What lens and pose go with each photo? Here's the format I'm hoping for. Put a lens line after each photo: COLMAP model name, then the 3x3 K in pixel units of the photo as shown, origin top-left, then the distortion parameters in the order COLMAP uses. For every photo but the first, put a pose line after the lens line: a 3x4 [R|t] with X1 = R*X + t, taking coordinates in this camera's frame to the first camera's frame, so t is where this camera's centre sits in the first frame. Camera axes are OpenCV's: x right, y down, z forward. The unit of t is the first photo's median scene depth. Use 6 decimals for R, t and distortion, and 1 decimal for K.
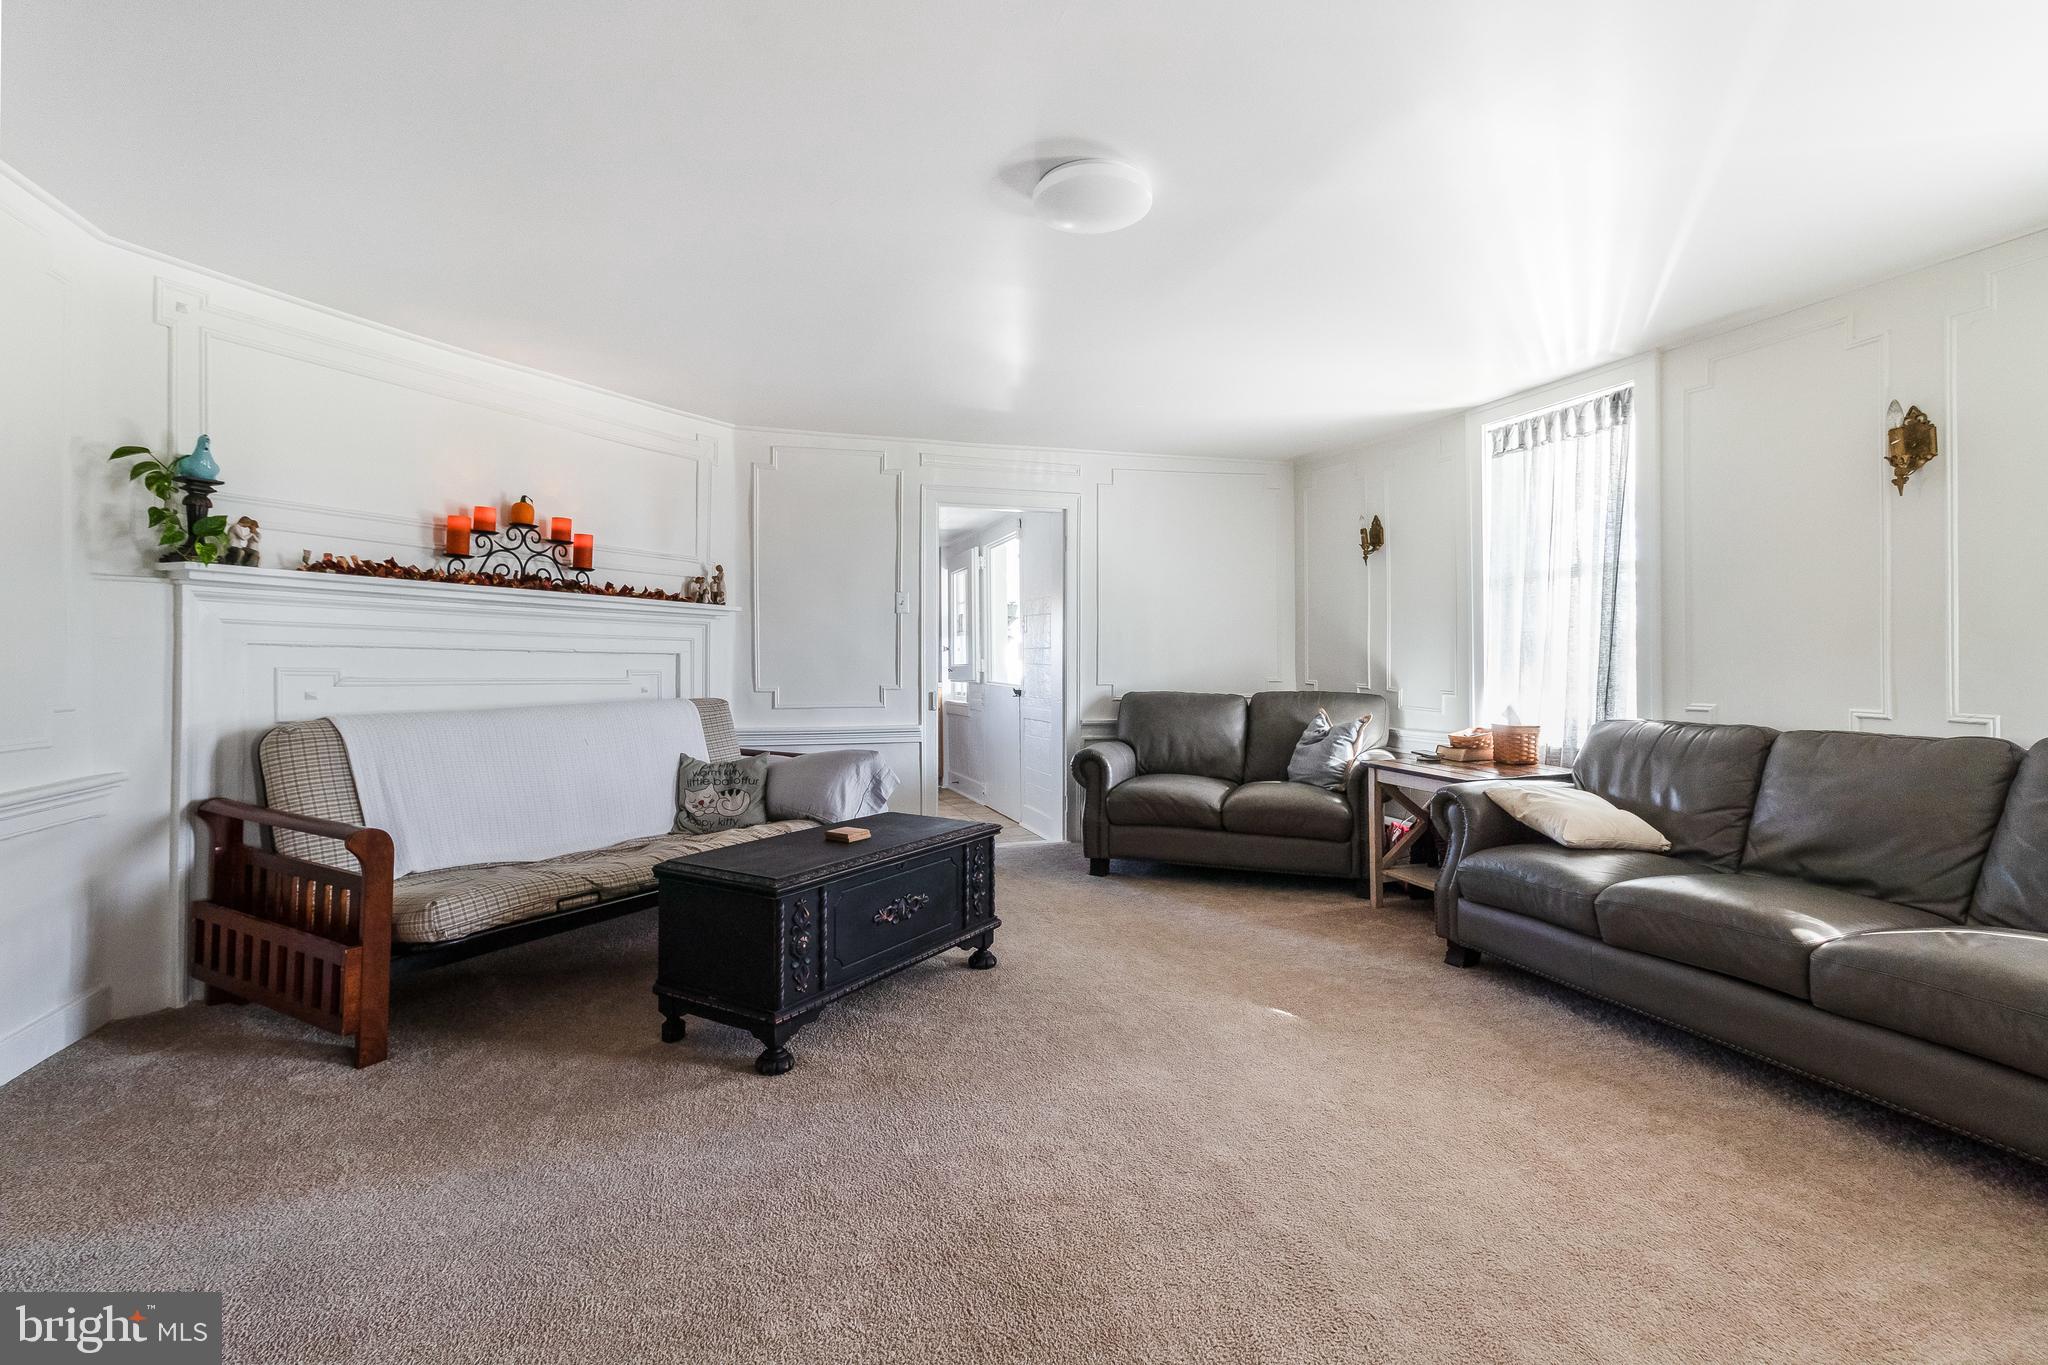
lens RADIAL K [[958.7, 0, 1035.5], [0, 958.7, 652.8], [0, 0, 1]] dist [0.001289, 0.000342]
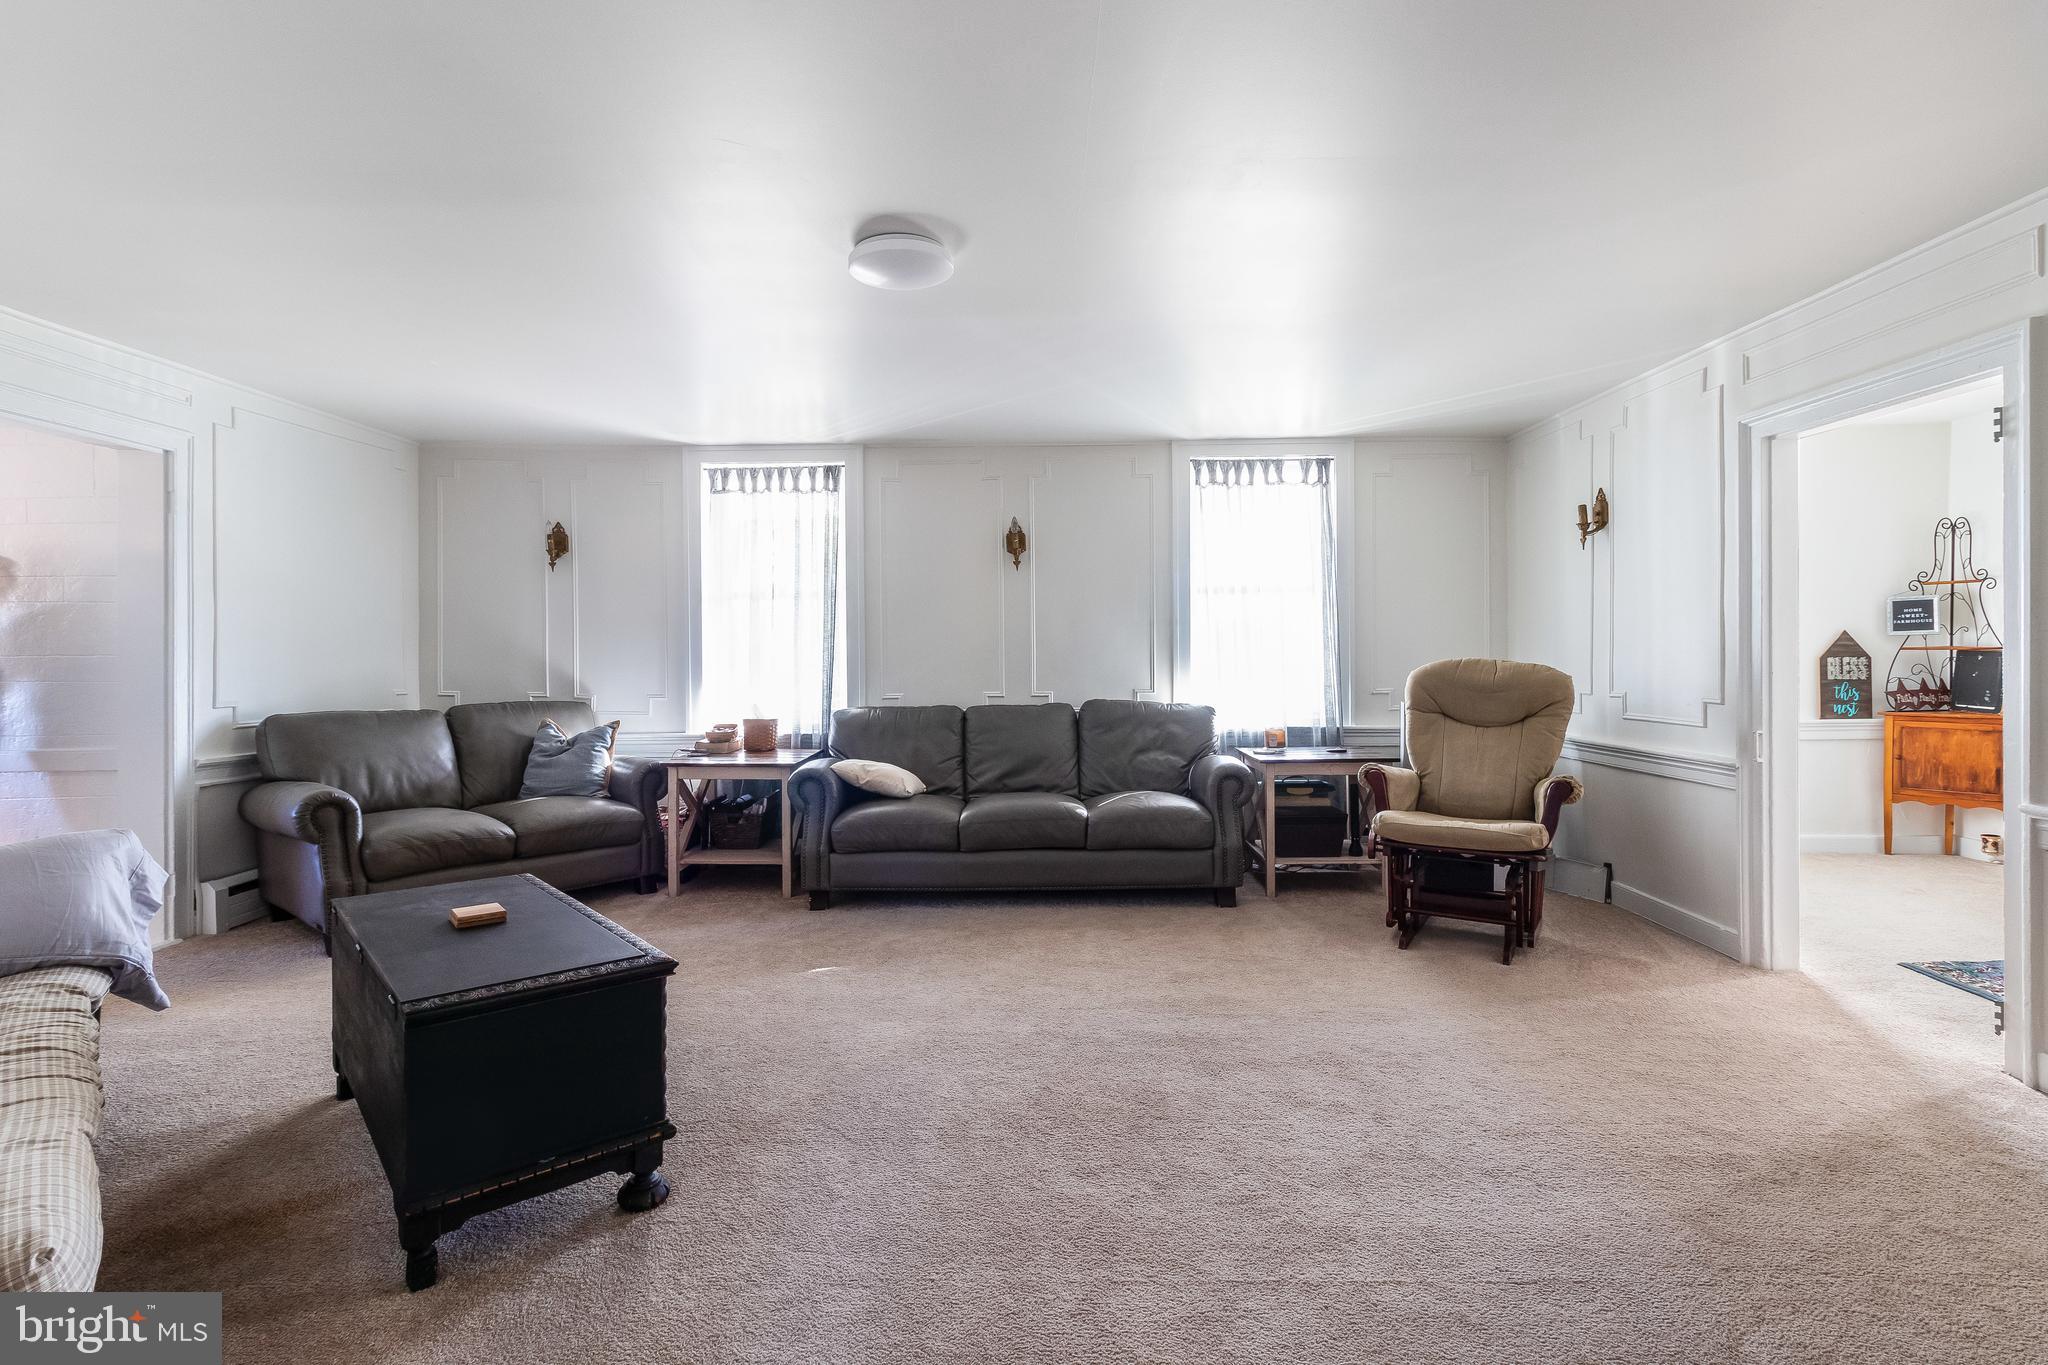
lens RADIAL K [[958.7, 0, 1035.5], [0, 958.7, 652.8], [0, 0, 1]] dist [0.001289, 0.000342]
pose [[0.335894, 0.000543, 0.941900, -0.529218], [0.002742, 0.999995, -0.001554, -0.005675], [-0.941896, 0.003105, 0.335891, 0.255198]]
